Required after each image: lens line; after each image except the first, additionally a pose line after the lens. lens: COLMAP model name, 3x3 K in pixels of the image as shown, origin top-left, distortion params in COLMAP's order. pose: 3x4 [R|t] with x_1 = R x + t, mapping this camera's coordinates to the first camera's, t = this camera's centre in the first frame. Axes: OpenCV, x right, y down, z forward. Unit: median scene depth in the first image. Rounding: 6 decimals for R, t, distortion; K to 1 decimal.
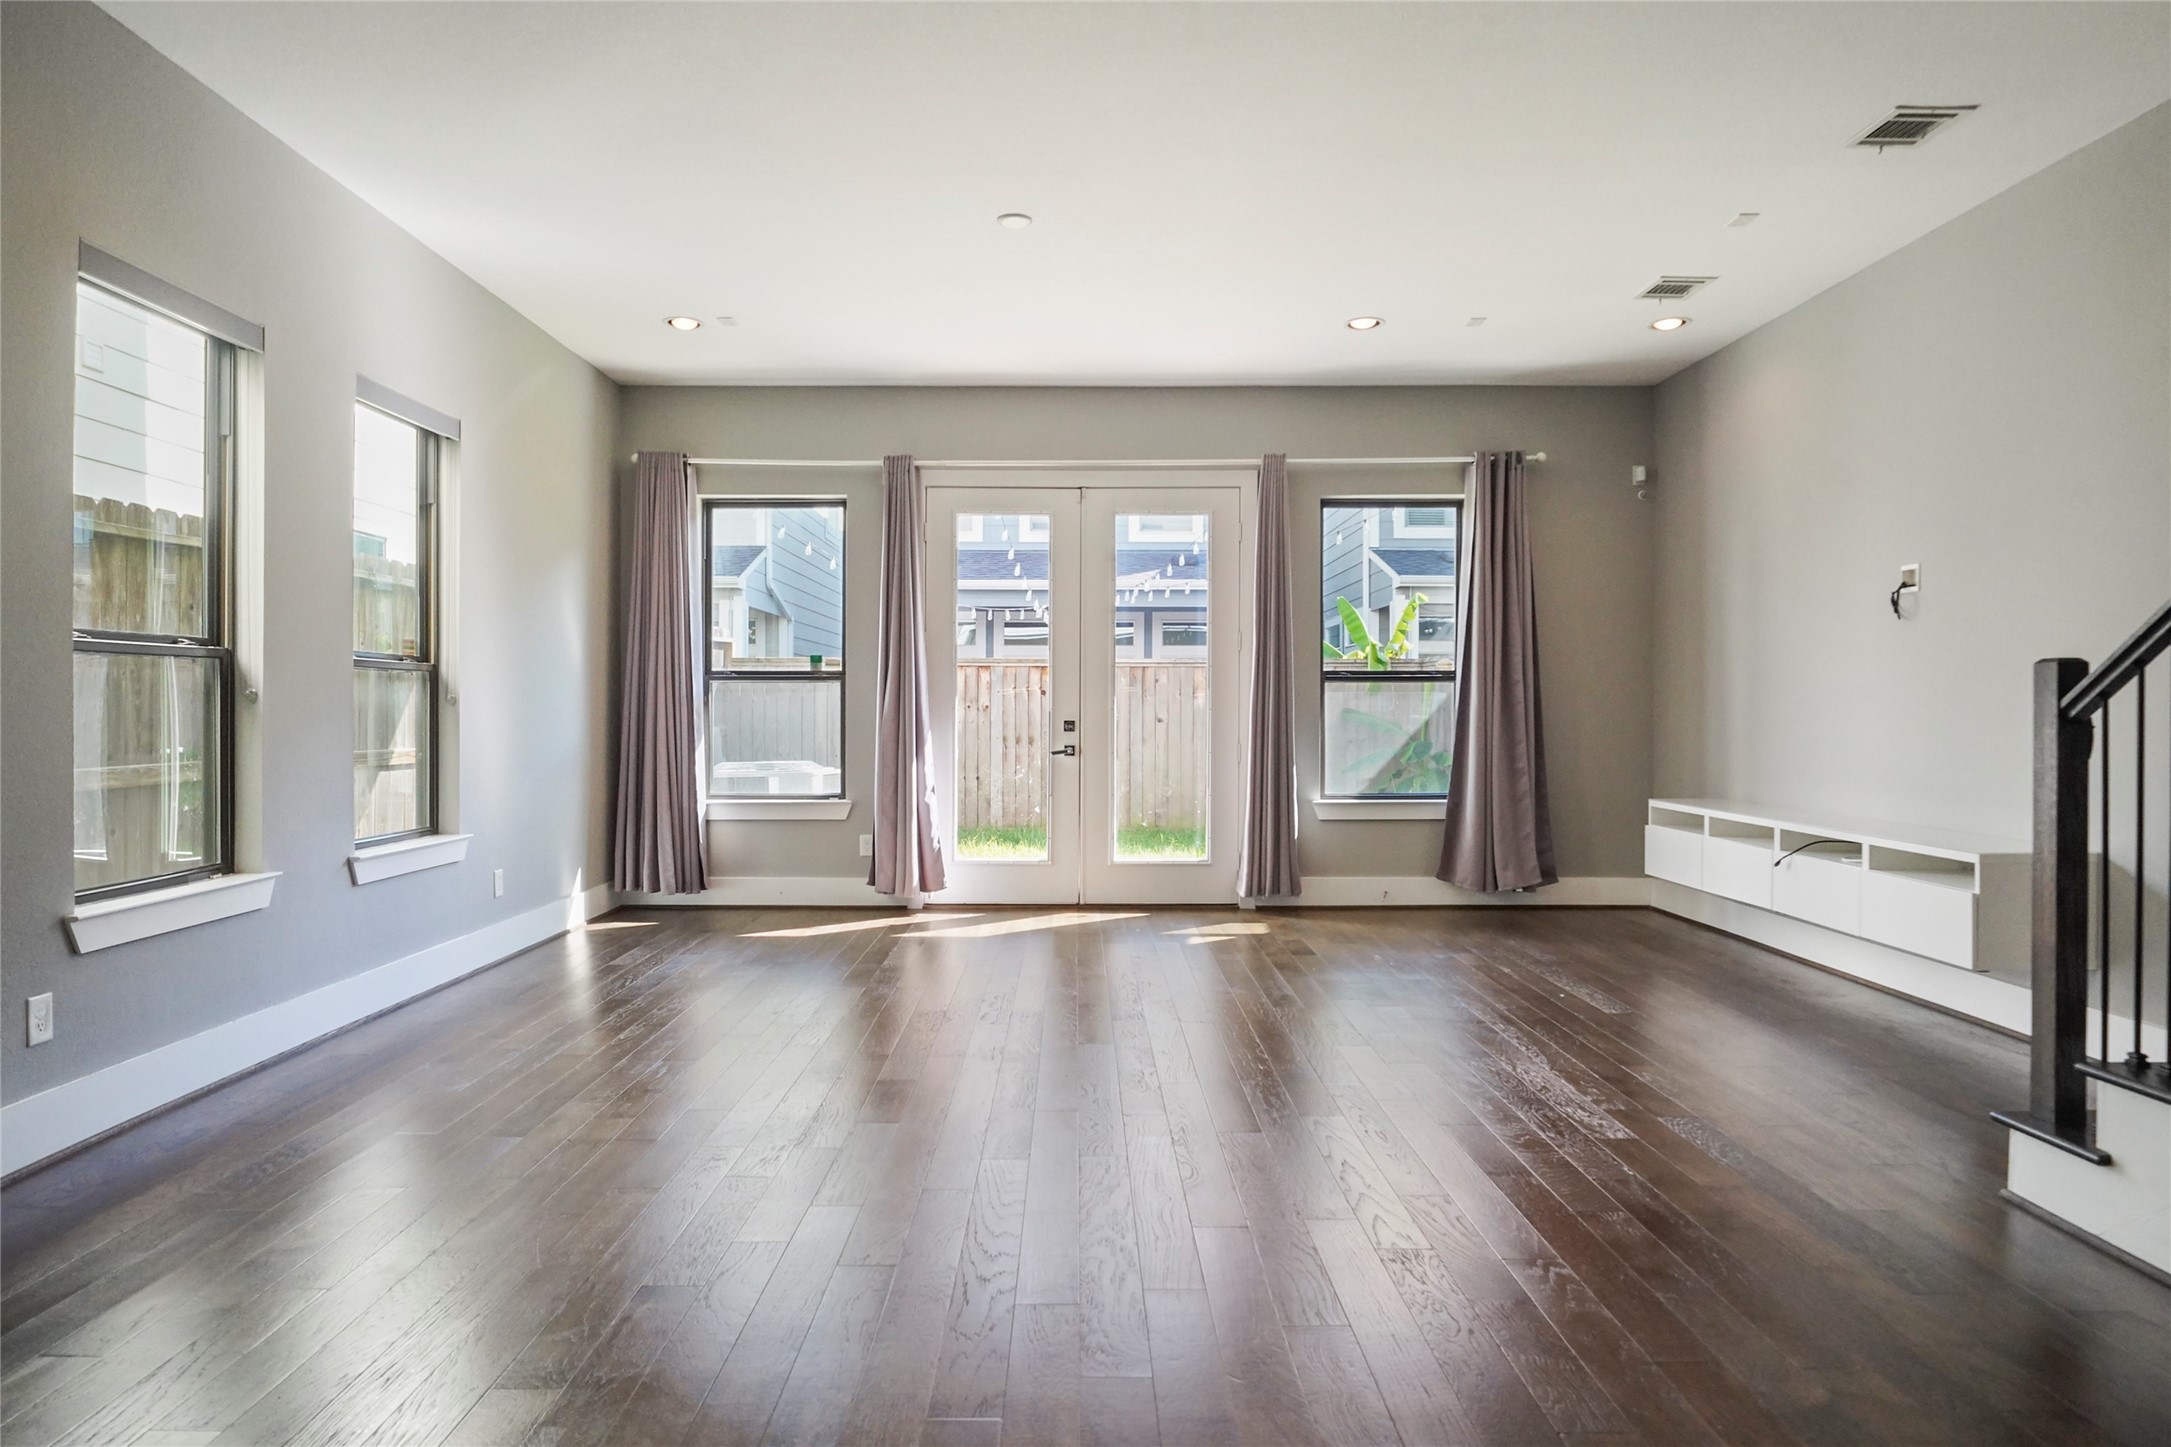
lens RADIAL K [[1226.6, 0, 1081.2], [0, 1226.6, 705.2], [0, 0, 1]] dist [-0.015796, 0.000190]
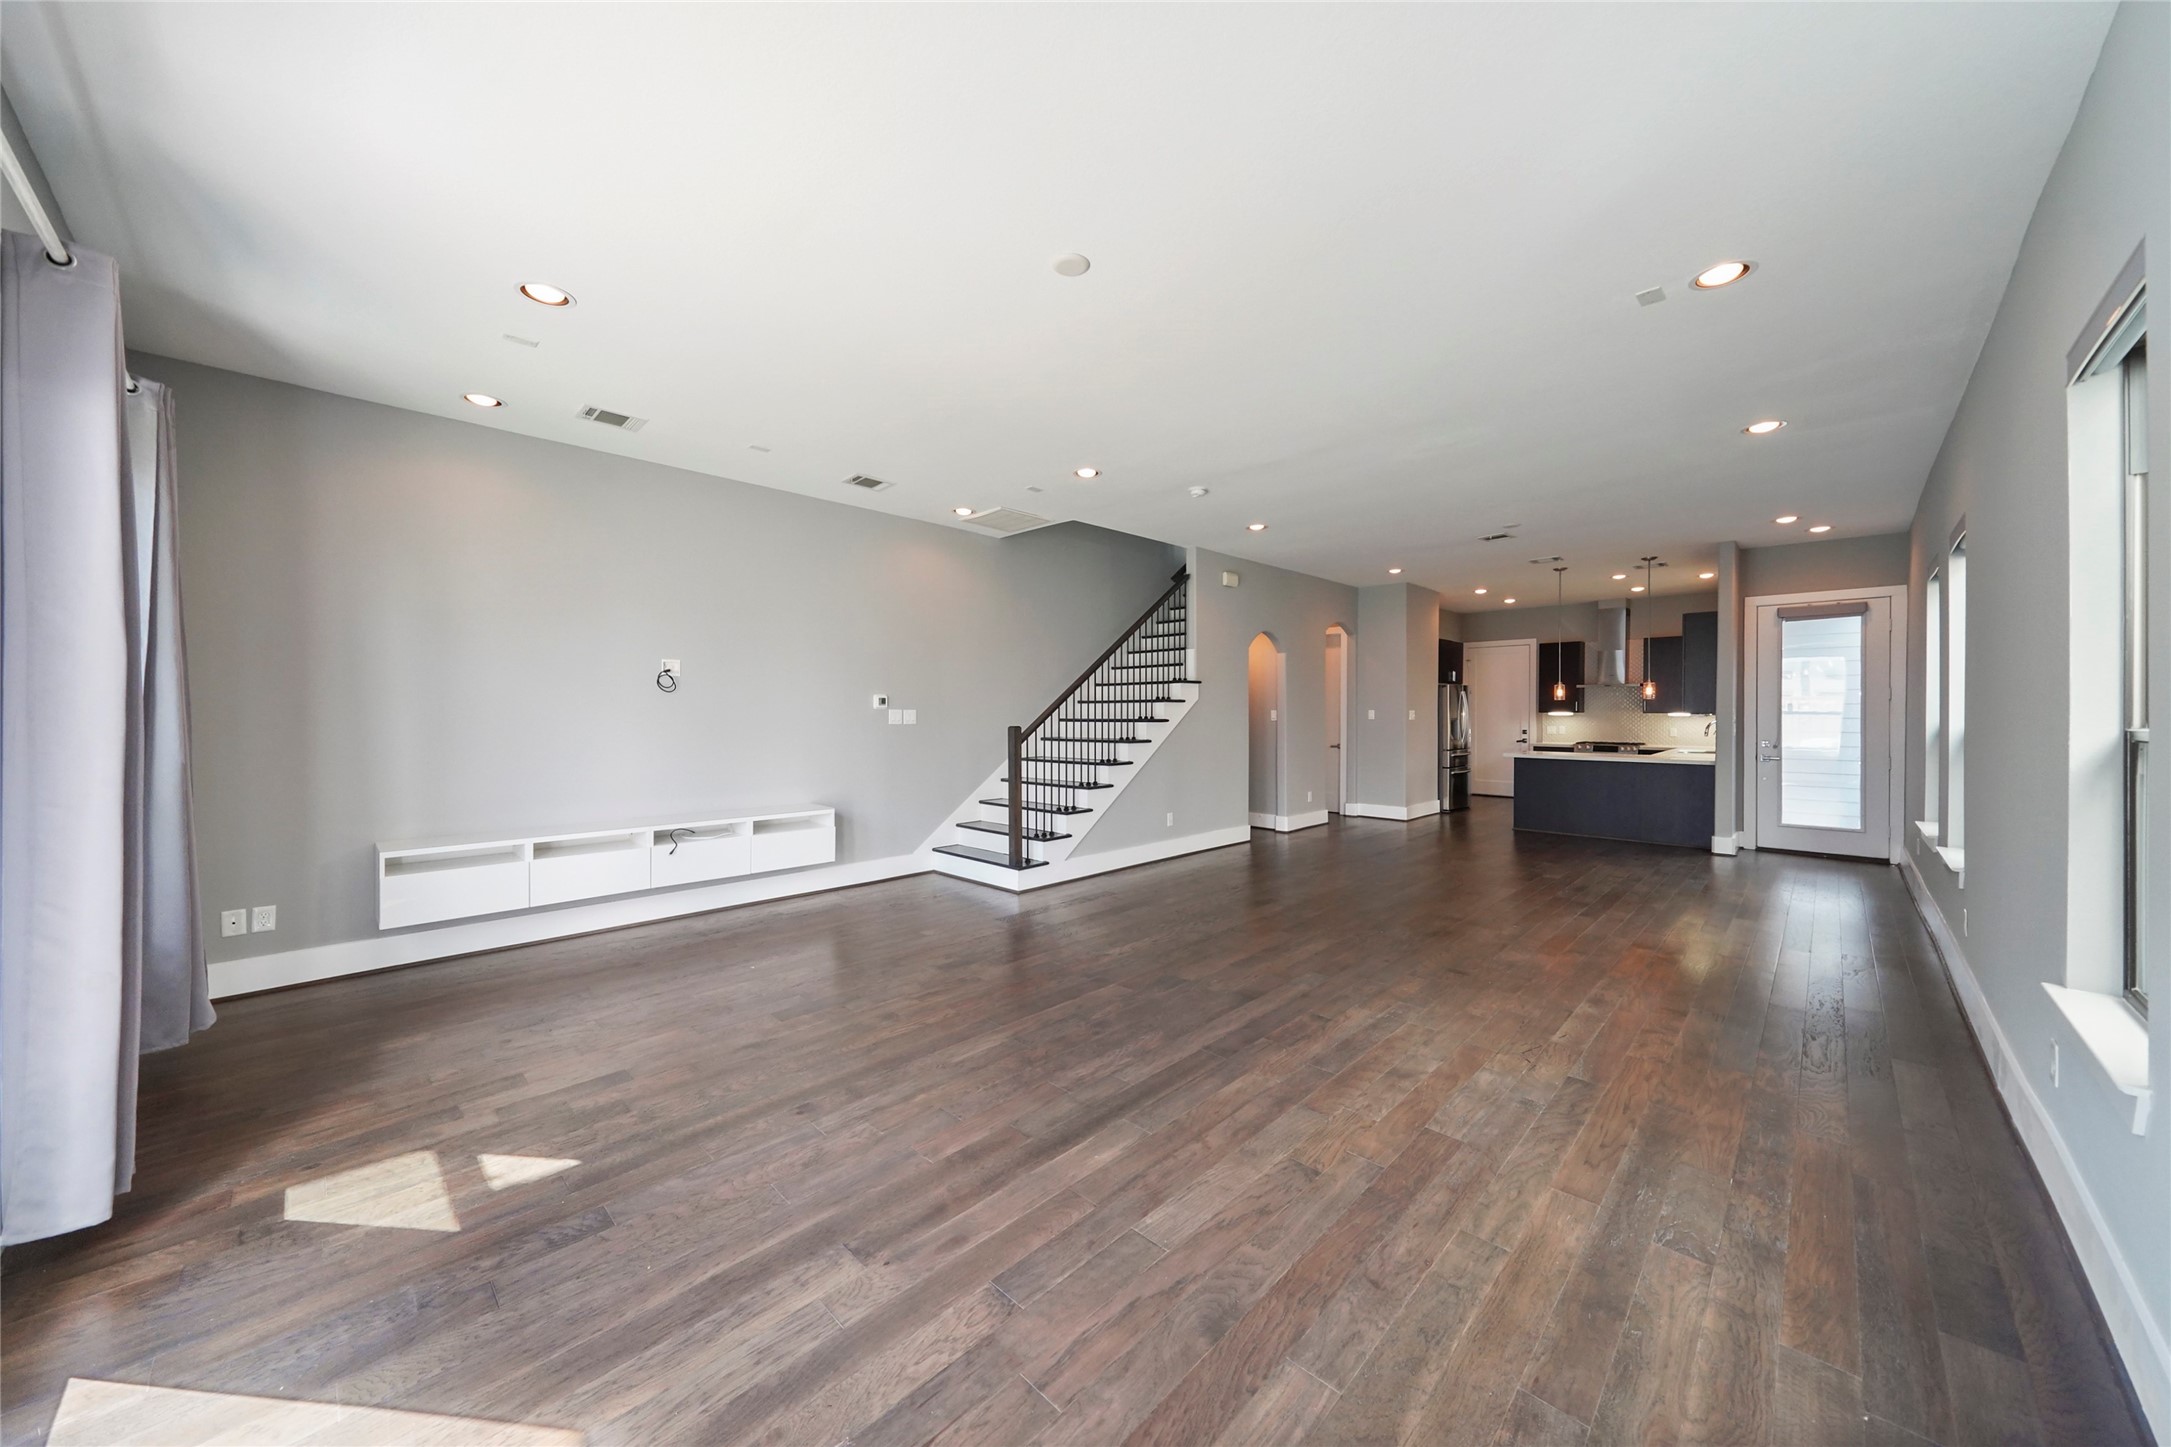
lens RADIAL K [[760.6, 0, 1076.1], [0, 760.6, 719.6], [0, 0, 1]] dist [0.000742, 0.000012]
pose [[-0.706330, -0.011410, 0.707791, -0.322548], [-0.001871, 0.999897, 0.014252, -0.034728], [-0.707880, 0.008742, -0.706279, 0.963956]]
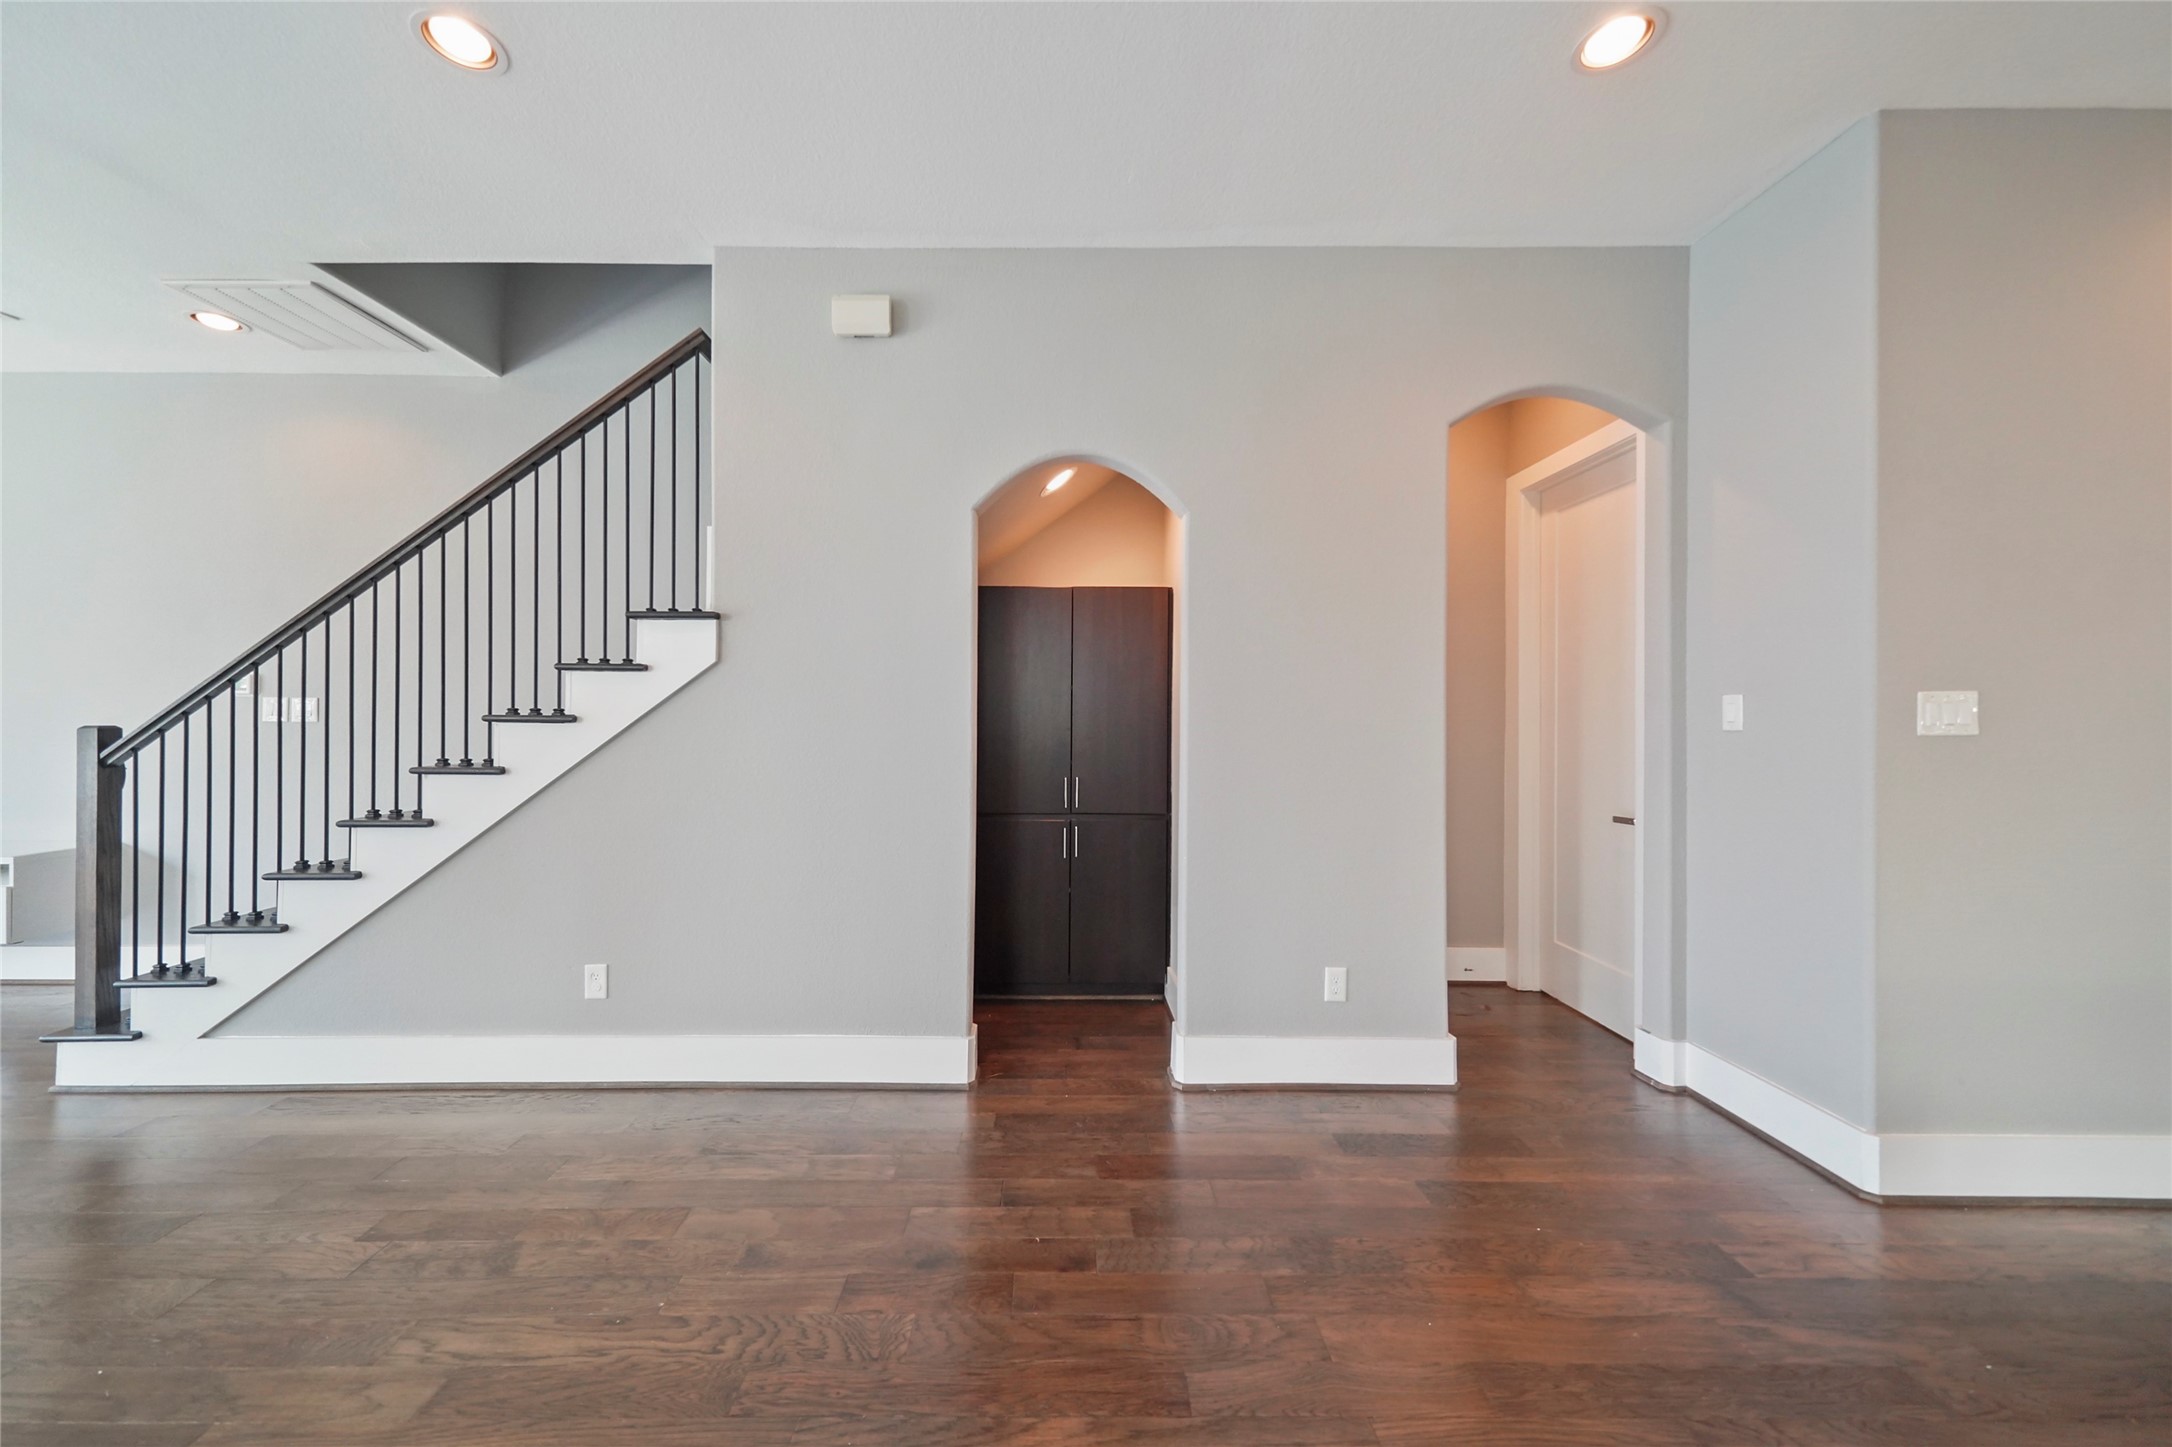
lens RADIAL K [[761.0, 0, 1076.5], [0, 761.0, 719.6], [0, 0, 1]] dist [0.000742, 0.000012]
pose [[-0.012107, -0.001781, 0.999925, -0.072684], [-0.003477, 0.999992, 0.001739, -0.021110], [-0.999921, -0.003456, -0.012113, -0.094392]]
